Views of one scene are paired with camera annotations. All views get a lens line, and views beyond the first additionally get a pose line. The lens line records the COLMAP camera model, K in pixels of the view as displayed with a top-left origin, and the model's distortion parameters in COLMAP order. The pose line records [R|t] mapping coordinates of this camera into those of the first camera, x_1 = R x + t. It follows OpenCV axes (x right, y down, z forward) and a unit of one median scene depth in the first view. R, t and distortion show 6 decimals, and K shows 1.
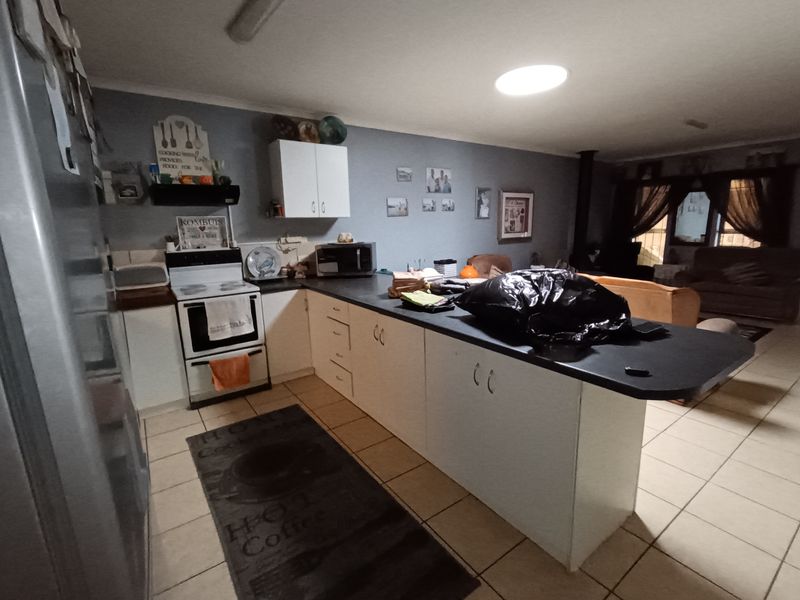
lens RADIAL K [[377.9, 0, 403.6], [0, 377.9, 297.9], [0, 0, 1]] dist [0.004005, 0.000356]
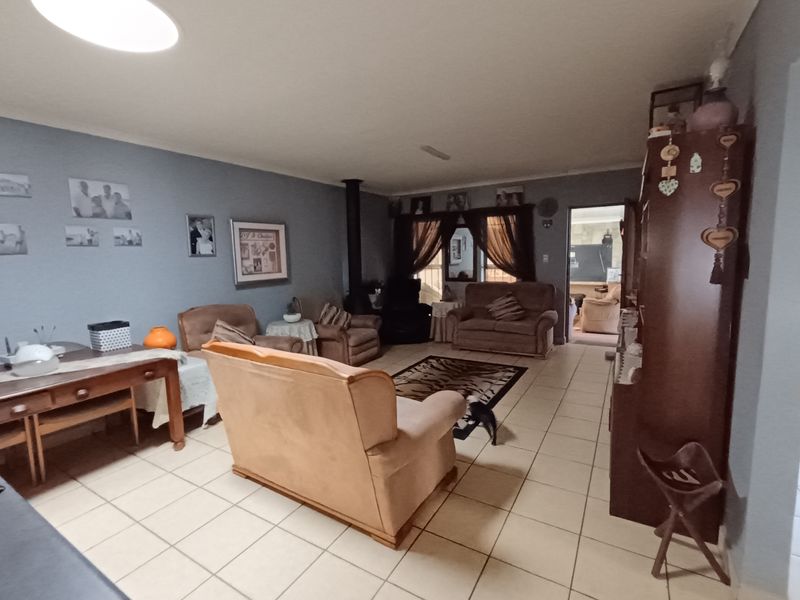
lens RADIAL K [[377.9, 0, 403.6], [0, 377.9, 297.9], [0, 0, 1]] dist [0.004005, 0.000356]
pose [[0.919145, -0.050581, 0.390658, 0.406256], [0.084256, 0.994015, -0.069537, -0.070722], [-0.384803, 0.096830, 0.917906, 0.286509]]
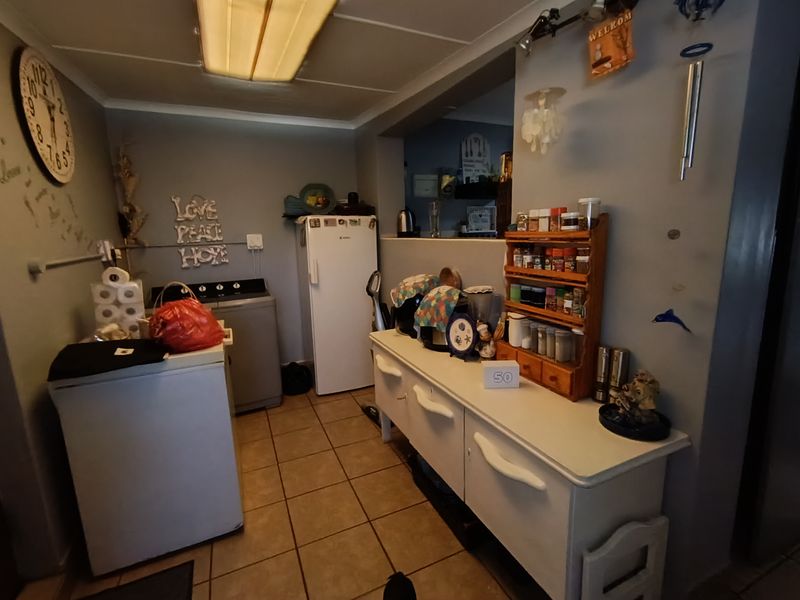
lens RADIAL K [[377.9, 0, 403.6], [0, 377.9, 297.9], [0, 0, 1]] dist [0.004005, 0.000356]
pose [[0.982273, 0.028027, -0.185350, -0.496905], [-0.030116, 0.999511, -0.008467, 0.118669], [0.185022, 0.013899, 0.982636, -0.340396]]
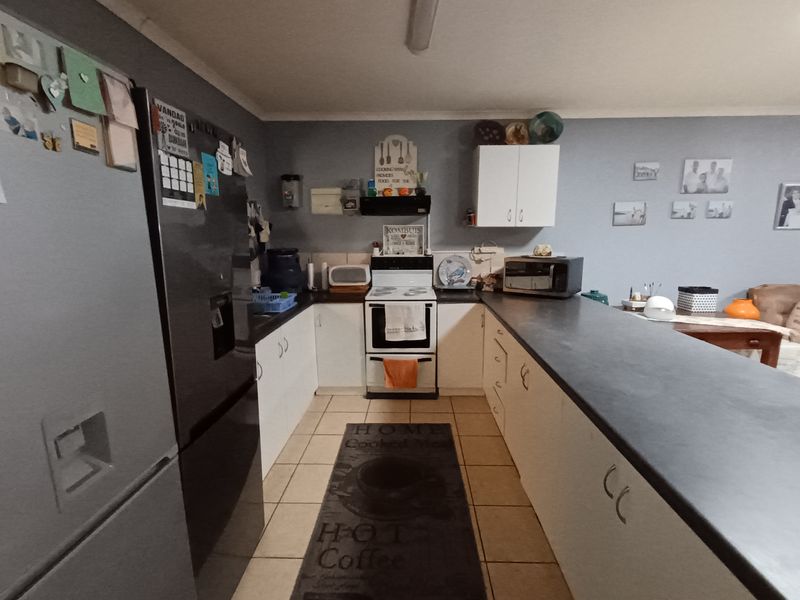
lens RADIAL K [[377.9, 0, 403.6], [0, 377.9, 297.9], [0, 0, 1]] dist [0.004005, 0.000356]
pose [[0.794305, 0.122260, -0.595090, 0.123673], [-0.132052, 0.990866, 0.027313, -0.034333], [0.592993, 0.056888, 0.803195, 0.127834]]
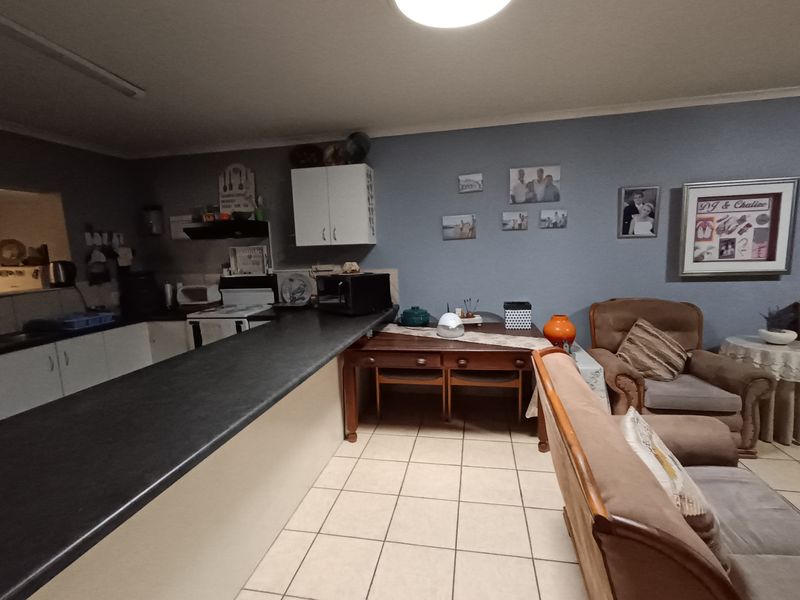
lens RADIAL K [[377.9, 0, 403.6], [0, 377.9, 297.9], [0, 0, 1]] dist [0.004005, 0.000356]
pose [[0.688578, 0.092620, -0.719223, 0.576706], [-0.119677, 0.992724, 0.013263, -0.119622], [0.715219, 0.076942, 0.694653, 0.499786]]
